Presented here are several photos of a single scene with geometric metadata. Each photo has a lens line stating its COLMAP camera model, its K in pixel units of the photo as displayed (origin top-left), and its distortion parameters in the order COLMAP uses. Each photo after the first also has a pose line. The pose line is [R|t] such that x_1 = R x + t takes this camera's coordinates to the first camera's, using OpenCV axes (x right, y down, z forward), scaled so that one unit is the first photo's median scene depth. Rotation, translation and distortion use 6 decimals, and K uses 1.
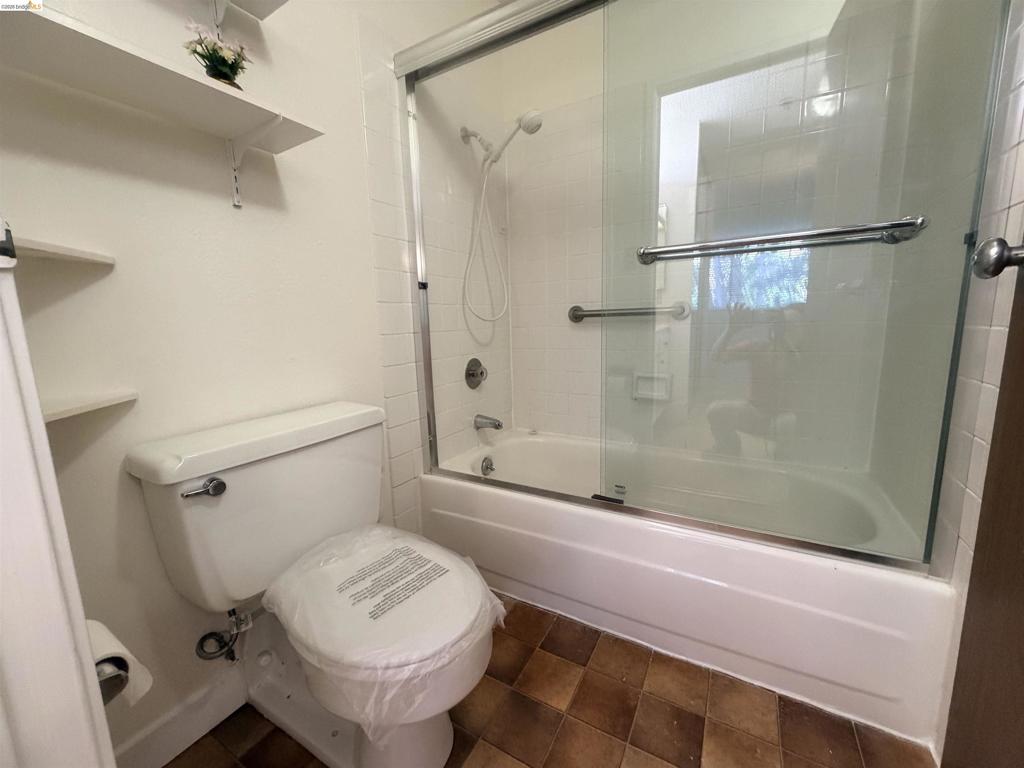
lens RADIAL K [[408.8, 0, 510.1], [0, 408.8, 385.5], [0, 0, 1]] dist [-0.000319, 0.000188]
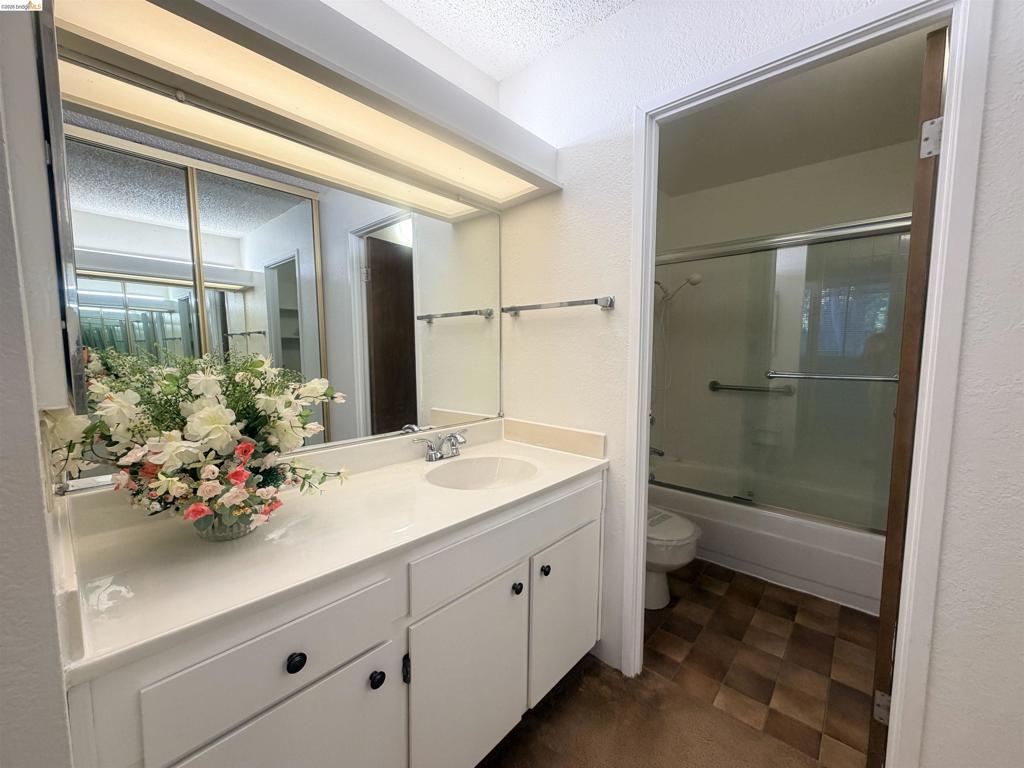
lens RADIAL K [[408.8, 0, 510.1], [0, 408.8, 385.5], [0, 0, 1]] dist [-0.000319, 0.000188]
pose [[0.978920, 0.048609, -0.198376, -0.446462], [-0.061554, 0.996322, -0.059618, -0.055880], [0.194749, 0.070572, 0.978311, -1.042639]]
